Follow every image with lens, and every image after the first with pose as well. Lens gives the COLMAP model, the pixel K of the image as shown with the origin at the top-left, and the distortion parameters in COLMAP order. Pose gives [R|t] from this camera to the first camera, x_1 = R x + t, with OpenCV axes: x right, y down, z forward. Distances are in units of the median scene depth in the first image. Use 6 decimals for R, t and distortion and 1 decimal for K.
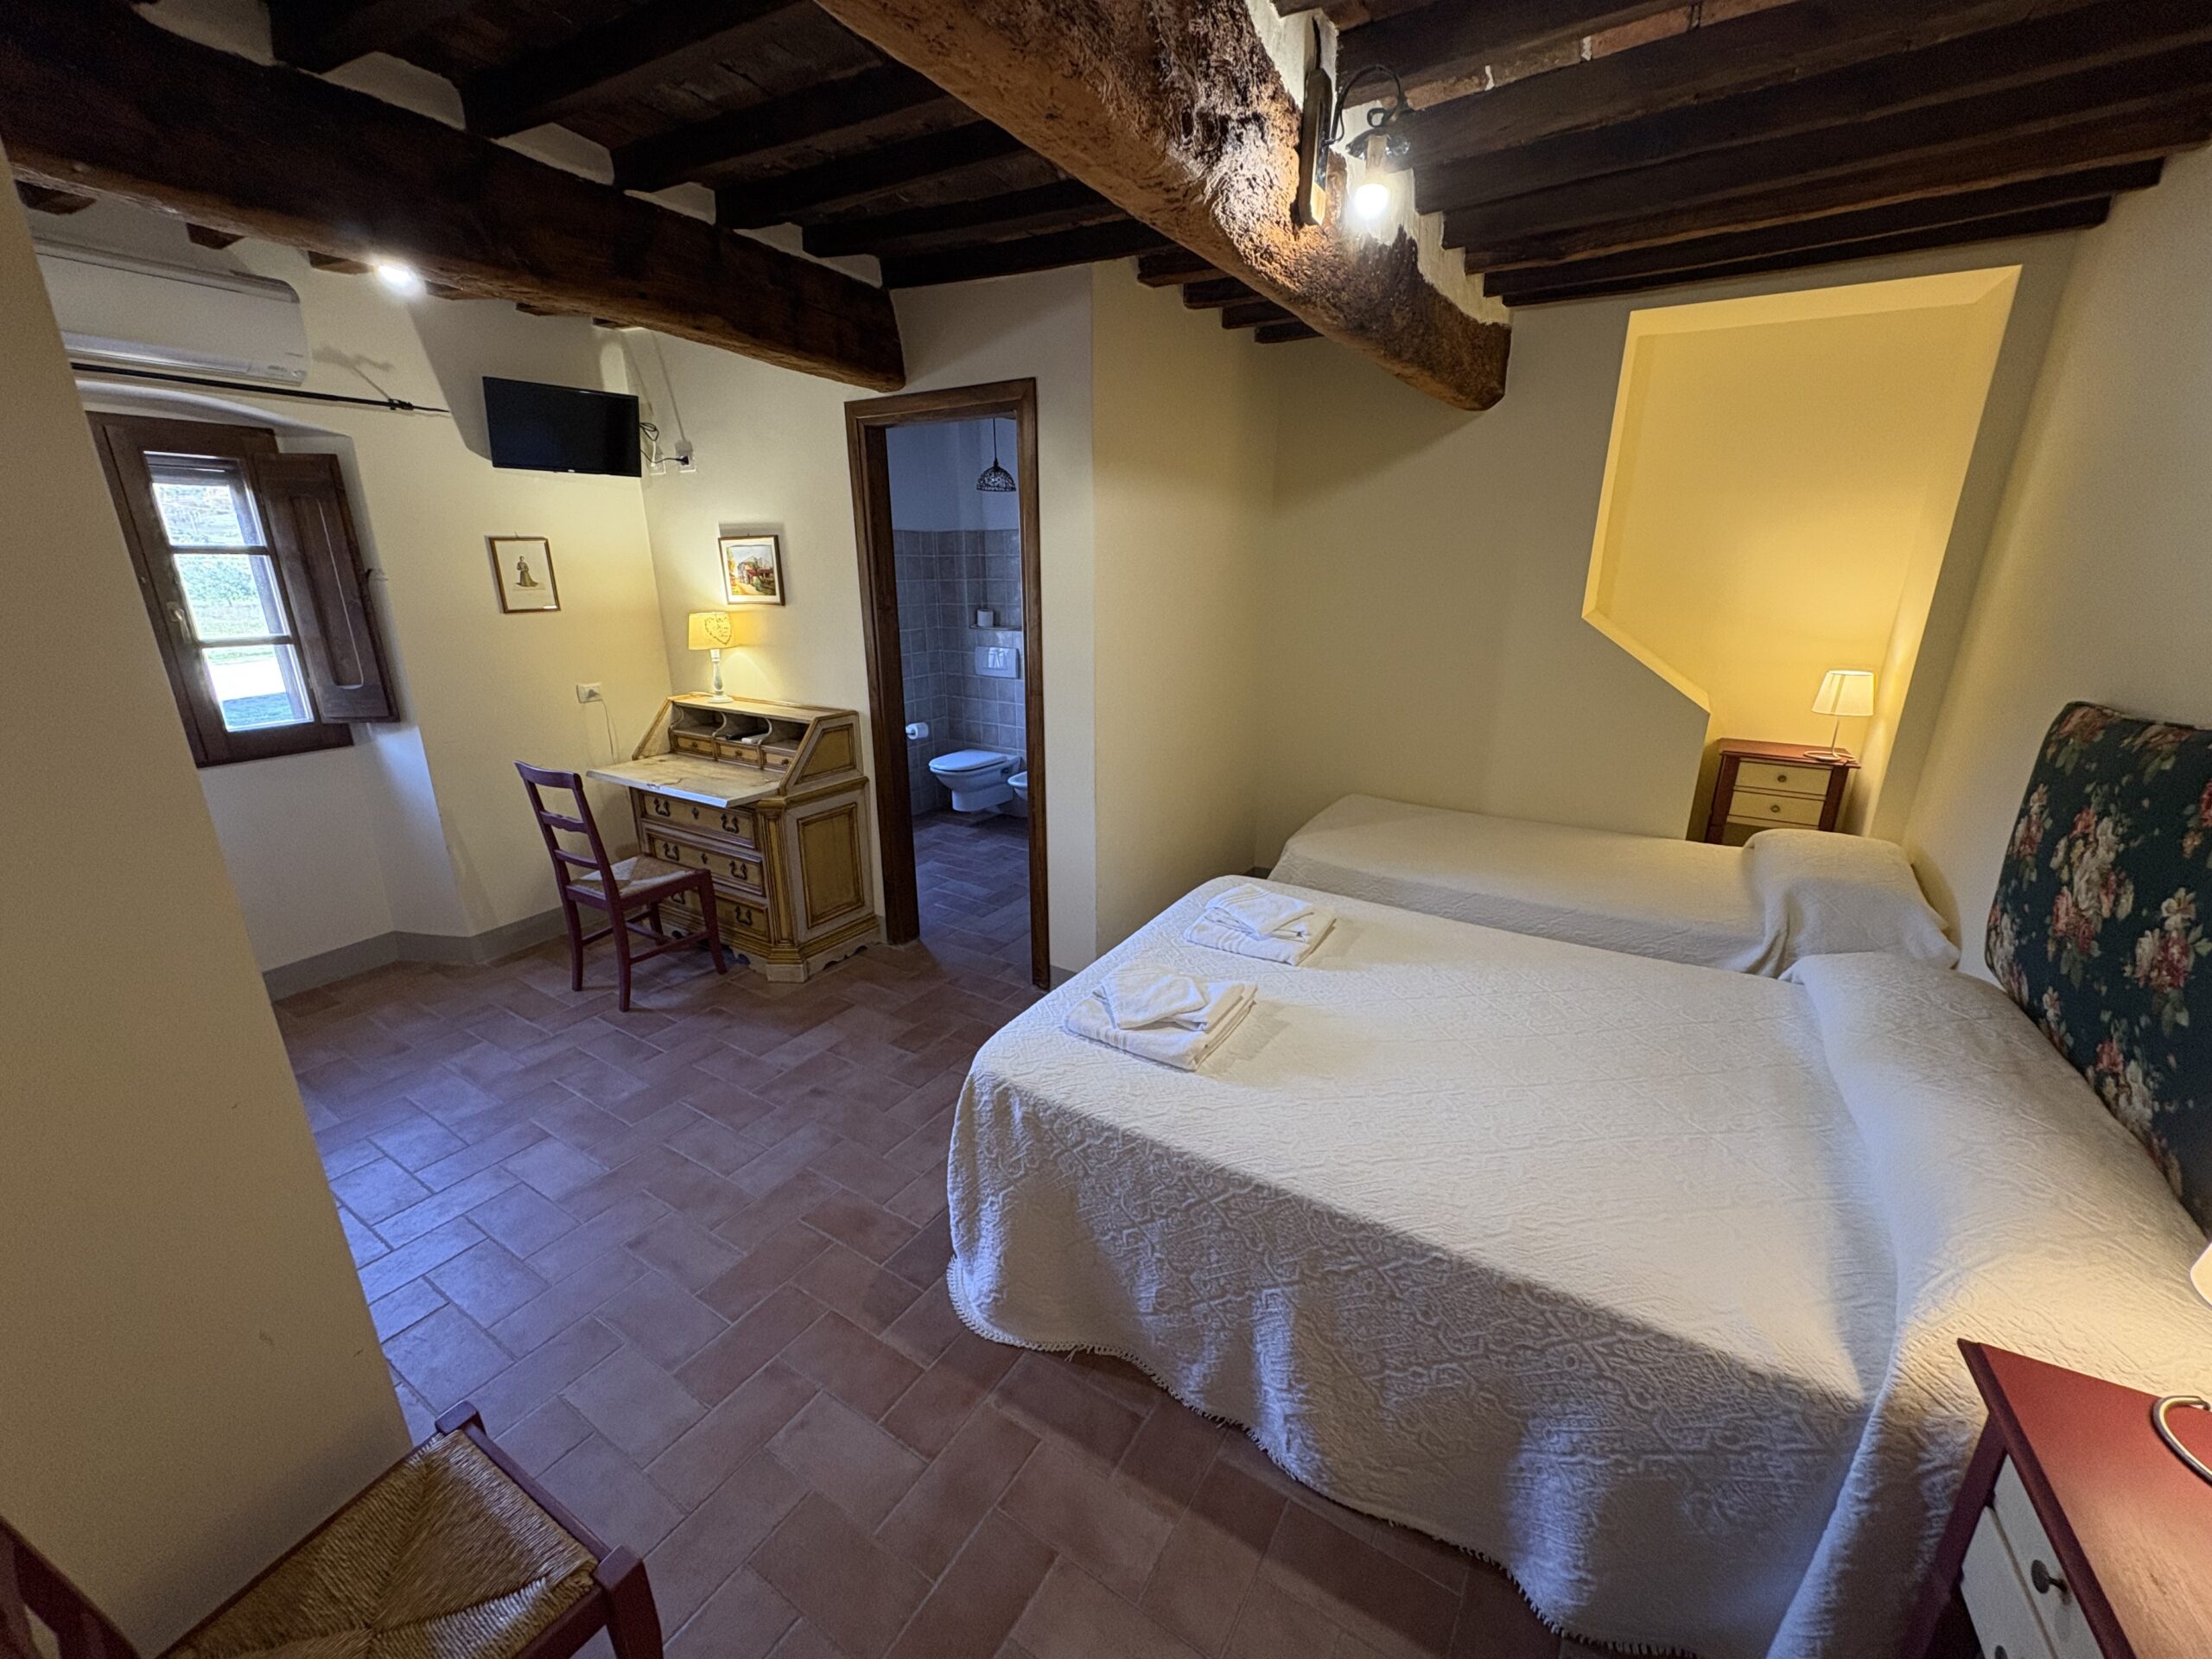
lens RADIAL K [[880.2, 0, 1106.0], [0, 880.2, 829.5], [0, 0, 1]] dist [-0.000251, -0.000368]
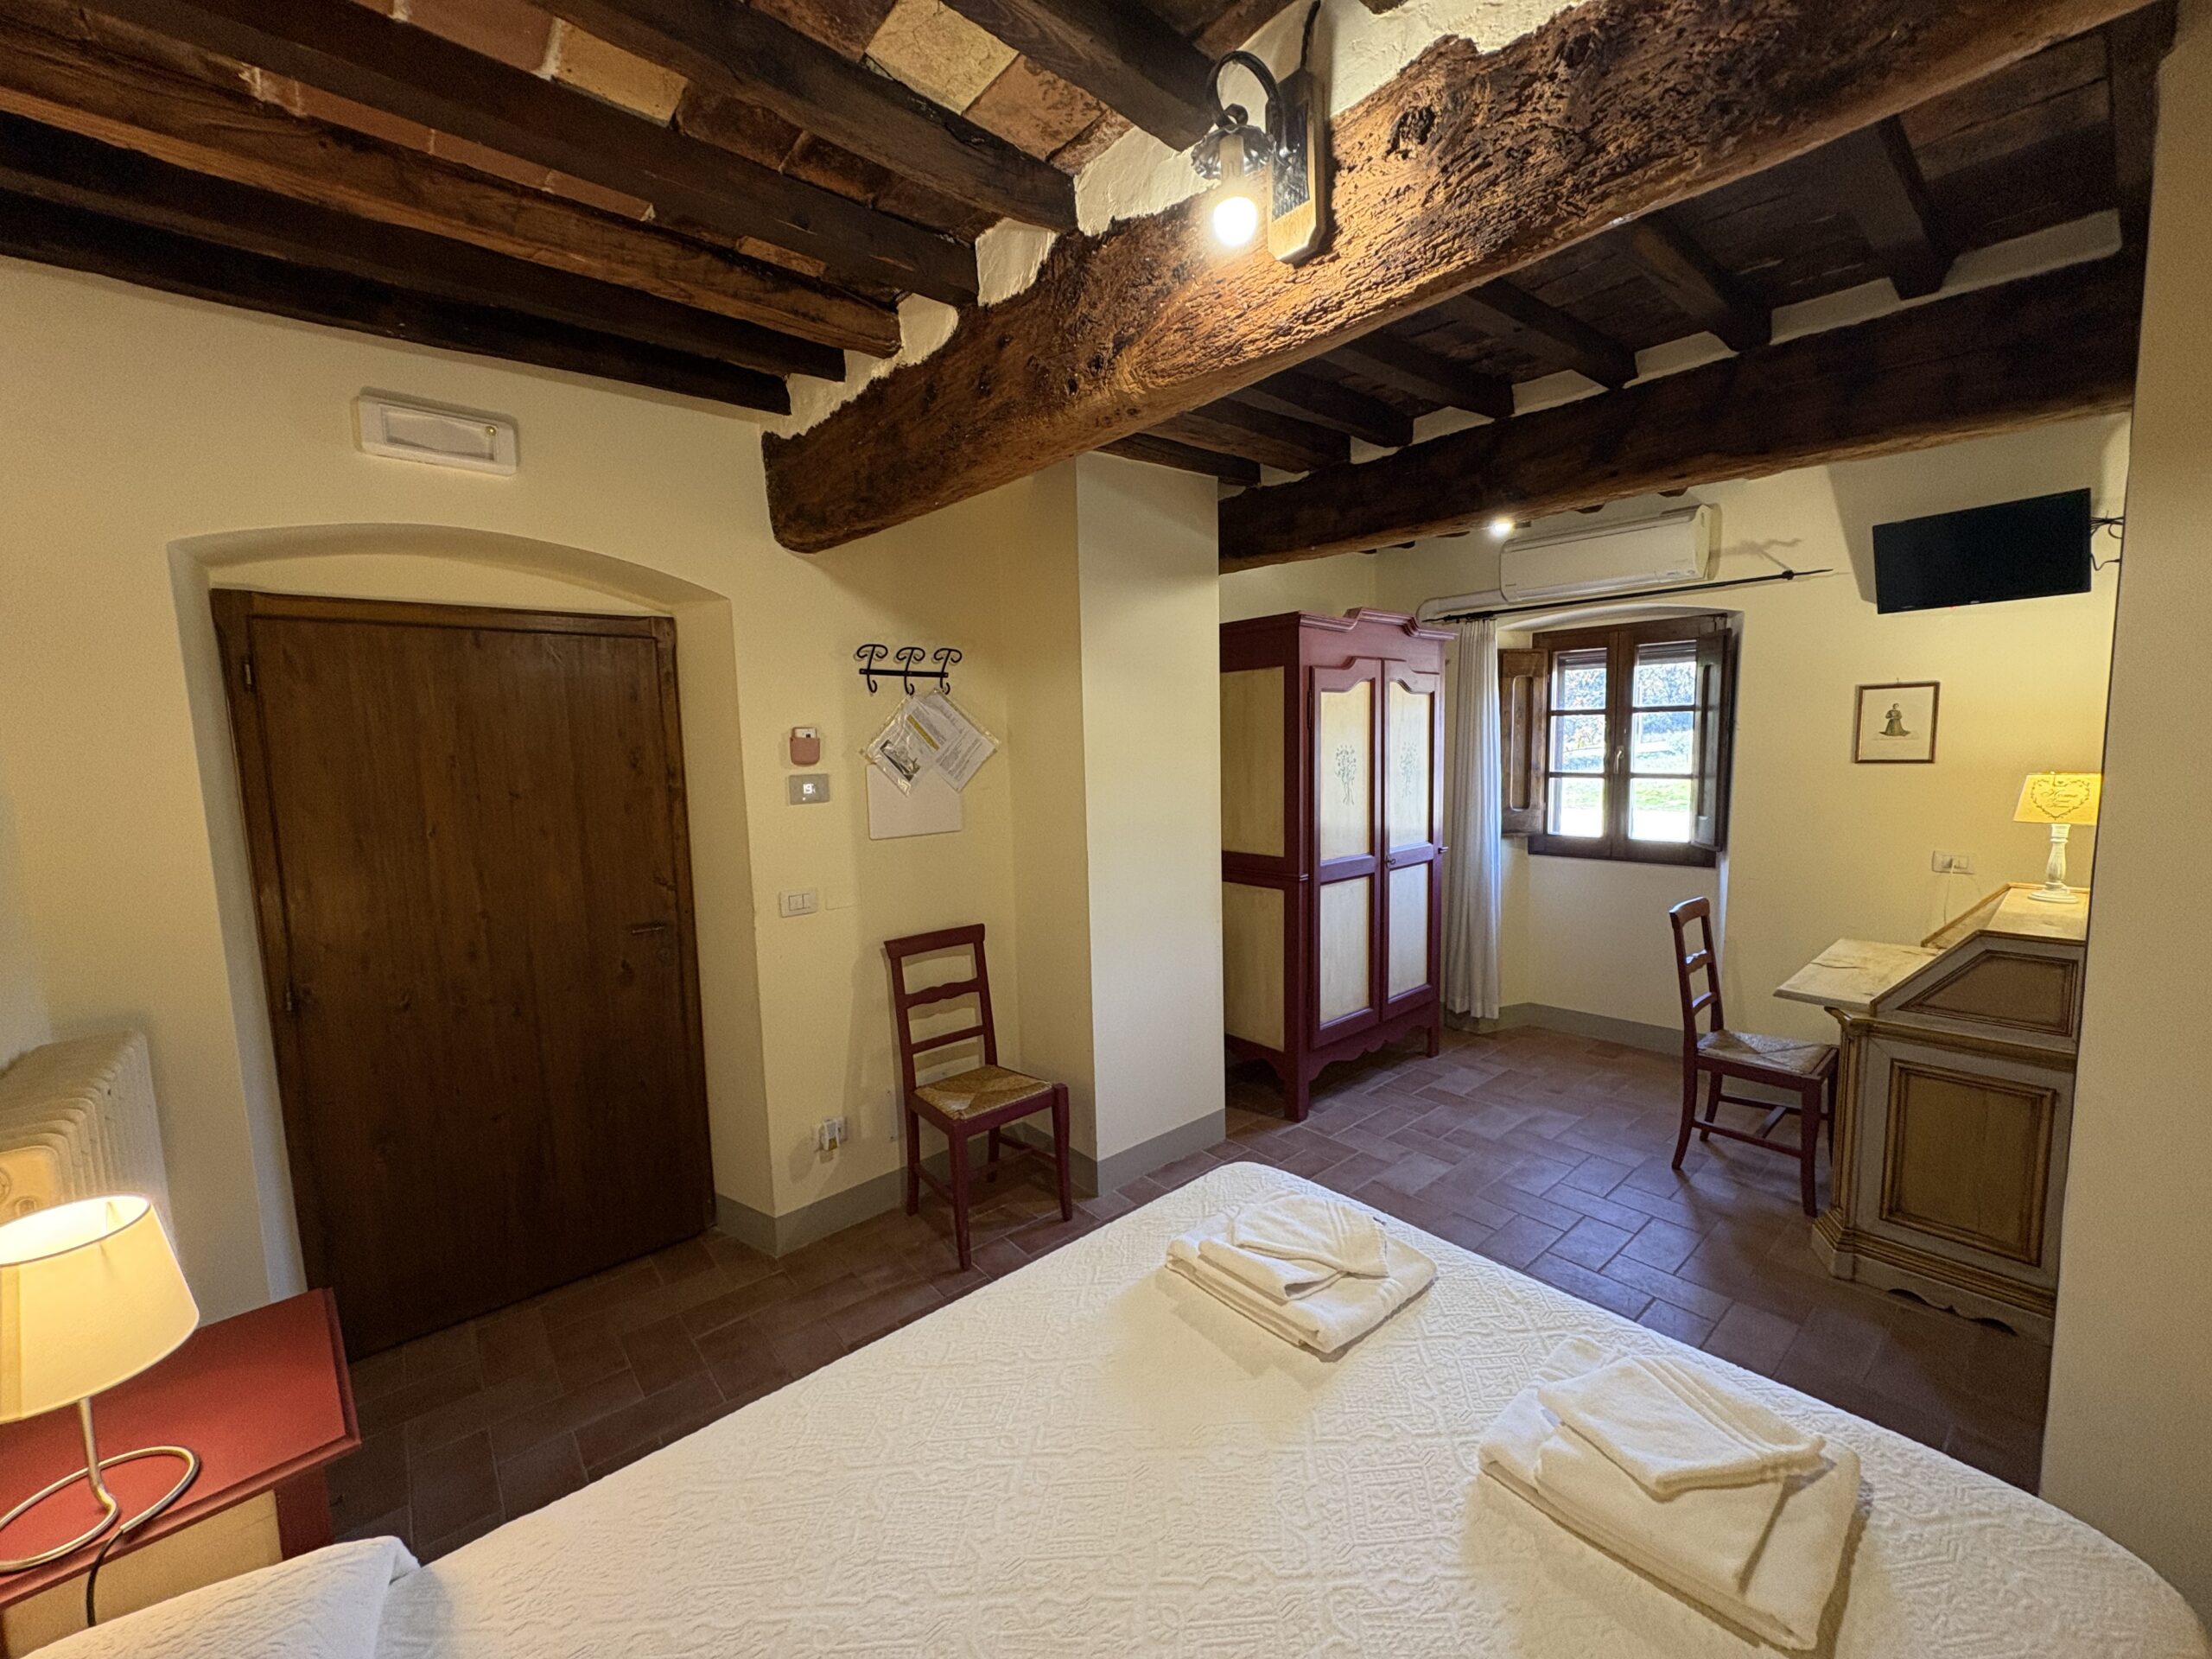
lens RADIAL K [[880.2, 0, 1106.0], [0, 880.2, 829.5], [0, 0, 1]] dist [-0.000251, -0.000368]
pose [[-0.310140, 0.101991, -0.945204, 0.504777], [-0.255911, 0.948574, 0.186324, -0.160185], [0.915599, 0.299675, -0.268091, 0.582900]]
